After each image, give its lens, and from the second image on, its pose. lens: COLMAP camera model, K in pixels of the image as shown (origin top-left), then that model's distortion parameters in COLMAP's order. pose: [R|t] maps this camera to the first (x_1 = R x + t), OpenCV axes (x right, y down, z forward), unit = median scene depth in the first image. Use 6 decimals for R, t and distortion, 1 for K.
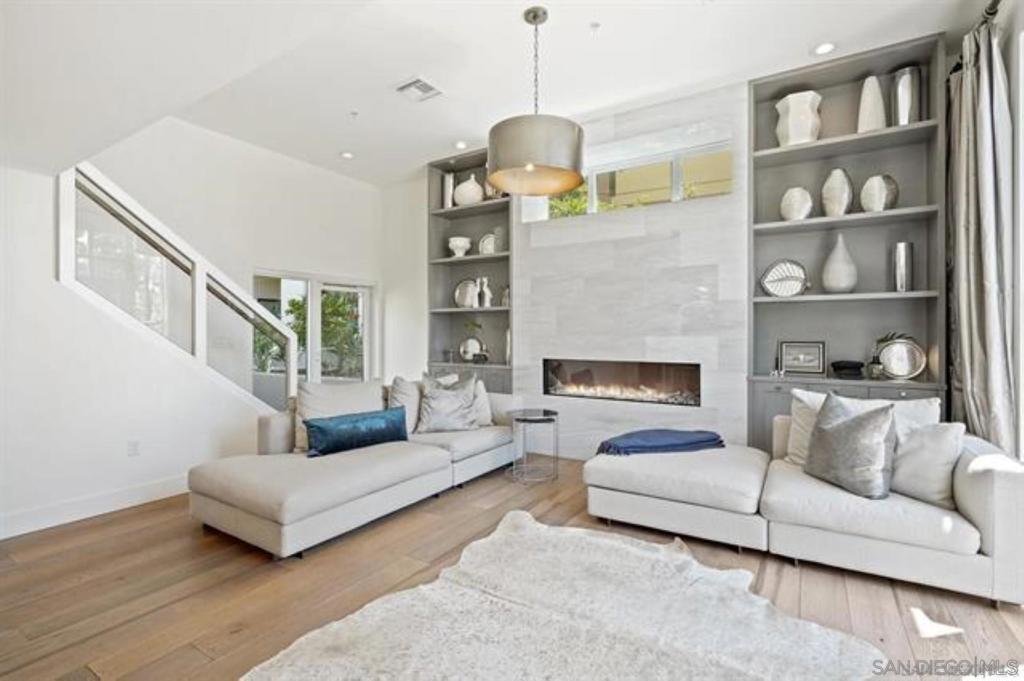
lens RADIAL K [[469.2, 0, 512.0], [0, 469.2, 340.5], [0, 0, 1]] dist [-0.002457, 0.000243]
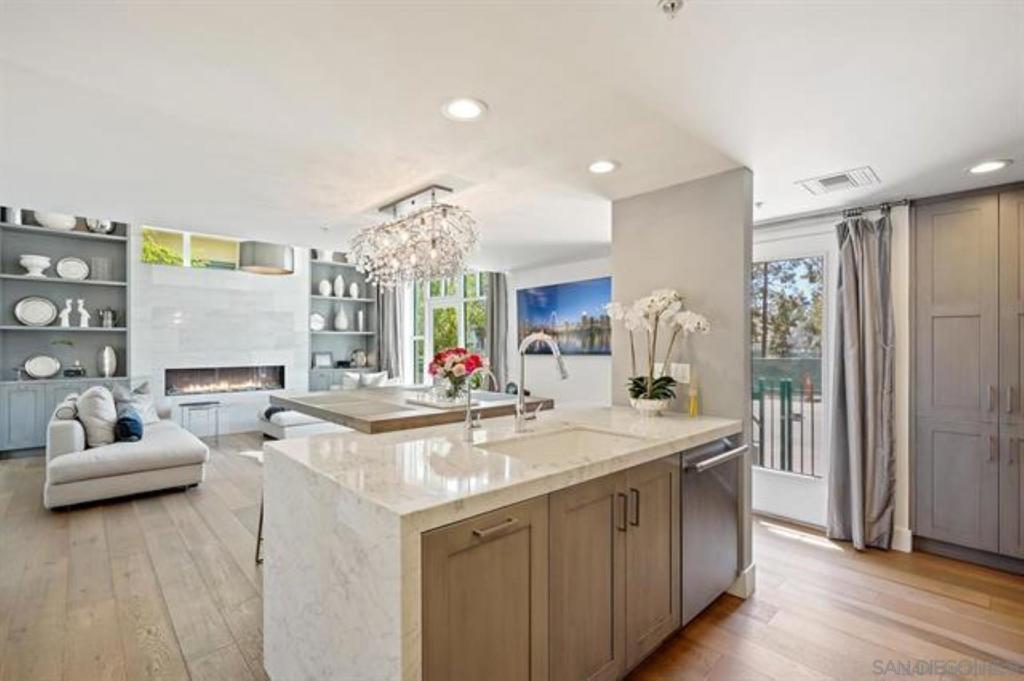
lens RADIAL K [[465.5, 0, 512.0], [0, 465.5, 340.5], [0, 0, 1]] dist [0.003306, 0.000595]
pose [[0.264837, 0.003139, 0.964288, -1.204088], [0.010653, 0.999924, -0.006181, -0.029571], [-0.964234, 0.011909, 0.264783, -0.378367]]
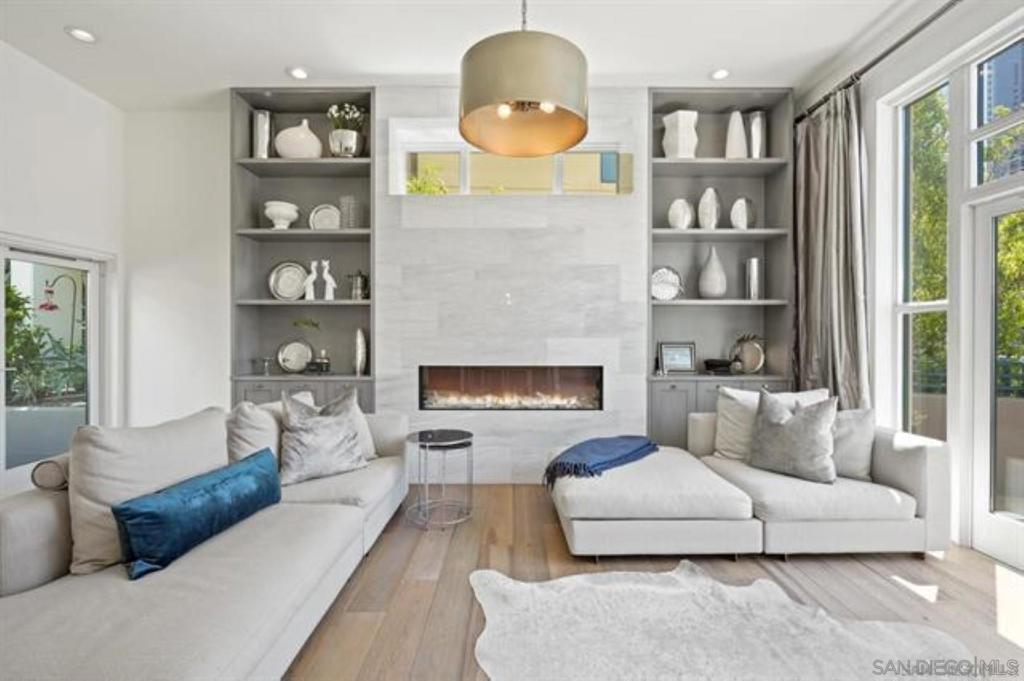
lens RADIAL K [[470.2, 0, 512.0], [0, 470.2, 340.5], [0, 0, 1]] dist [0.000846, 0.000366]
pose [[0.848109, -0.004842, 0.529800, -0.289843], [0.007778, 0.999964, -0.003312, -0.001366], [-0.529765, 0.006929, 0.848116, 0.288941]]
